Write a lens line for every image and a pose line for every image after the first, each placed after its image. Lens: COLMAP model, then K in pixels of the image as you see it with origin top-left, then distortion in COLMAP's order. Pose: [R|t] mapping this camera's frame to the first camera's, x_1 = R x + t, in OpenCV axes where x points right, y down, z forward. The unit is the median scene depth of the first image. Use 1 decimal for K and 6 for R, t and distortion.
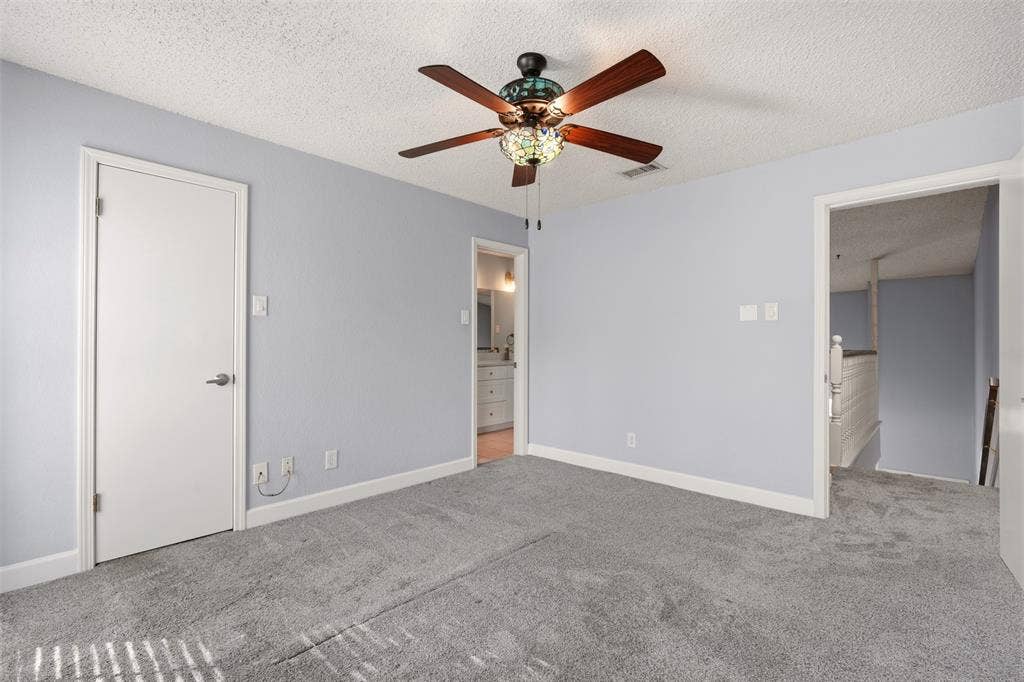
lens RADIAL K [[453.5, 0, 512.0], [0, 453.5, 341.0], [0, 0, 1]] dist [-0.020586, 0.009079]
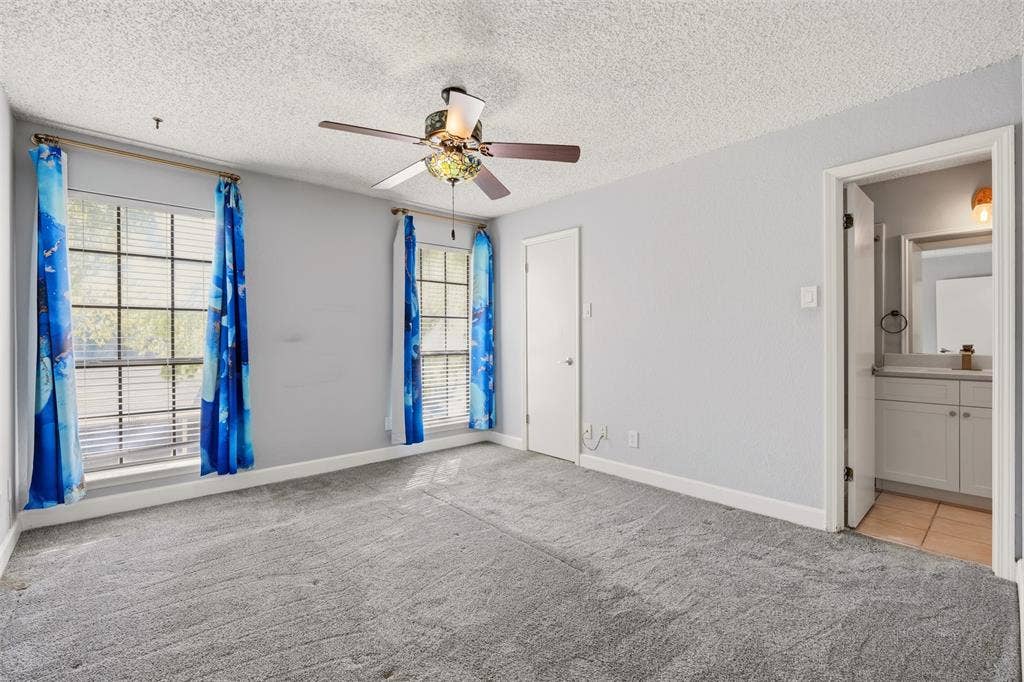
lens RADIAL K [[453.5, 0, 512.0], [0, 453.5, 341.0], [0, 0, 1]] dist [-0.020586, 0.009079]
pose [[-0.084729, 0.005954, -0.996386, 0.866912], [0.009307, 0.999943, 0.005184, 0.006738], [0.996361, -0.008834, -0.084779, 0.903648]]
